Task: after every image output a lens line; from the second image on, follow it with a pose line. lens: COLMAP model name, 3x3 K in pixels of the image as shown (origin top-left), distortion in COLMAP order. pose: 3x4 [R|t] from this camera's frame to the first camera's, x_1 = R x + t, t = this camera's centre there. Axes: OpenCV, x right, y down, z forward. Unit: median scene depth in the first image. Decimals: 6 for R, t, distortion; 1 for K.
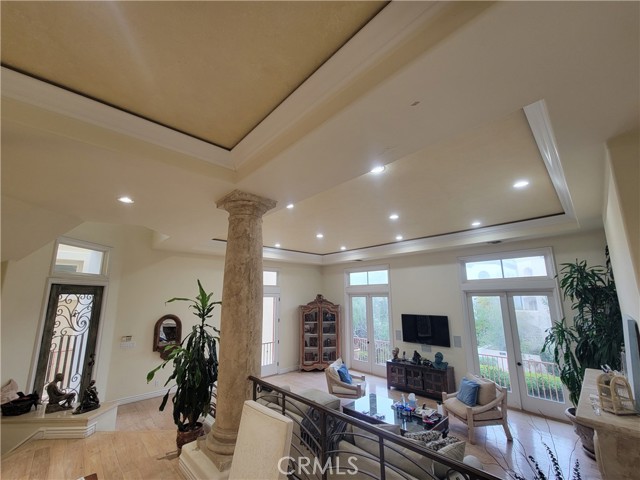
lens RADIAL K [[261.8, 0, 320.7], [0, 261.8, 248.5], [0, 0, 1]] dist [-0.000039, 0.000194]
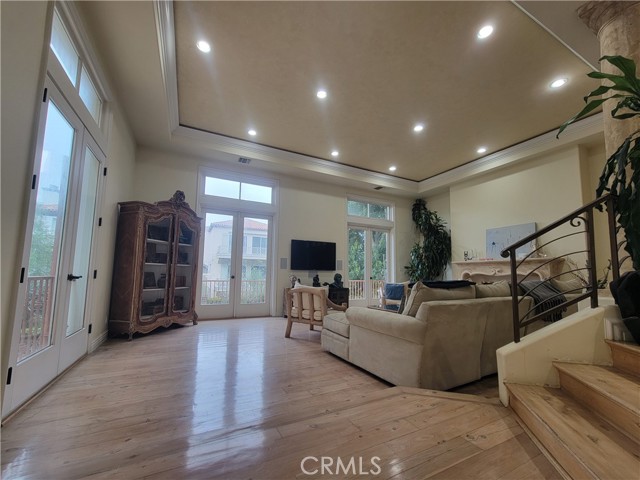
lens RADIAL K [[261.8, 0, 320.7], [0, 261.8, 248.5], [0, 0, 1]] dist [-0.000039, 0.000194]
pose [[0.283138, 0.104359, 0.953385, -0.453044], [-0.193152, 0.979899, -0.049899, 0.280530], [-0.939428, -0.170019, 0.297604, 0.592529]]
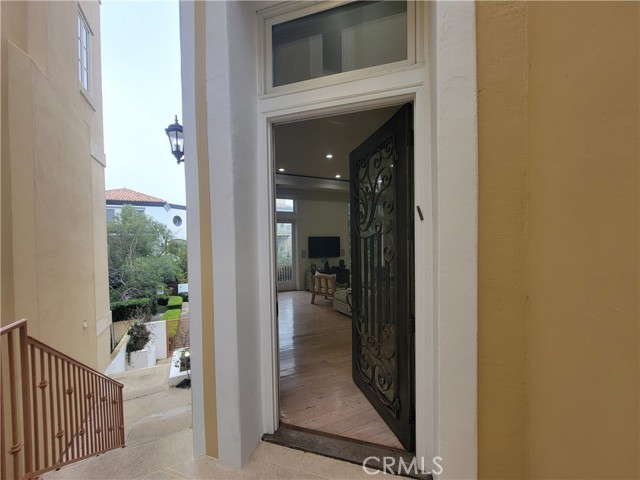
lens RADIAL K [[261.8, 0, 320.7], [0, 261.8, 248.5], [0, 0, 1]] dist [-0.000039, 0.000194]
pose [[0.299102, -0.023864, 0.953923, -0.788034], [-0.164264, 0.983476, 0.076109, 0.184875], [-0.939976, -0.179459, 0.290239, 0.530825]]
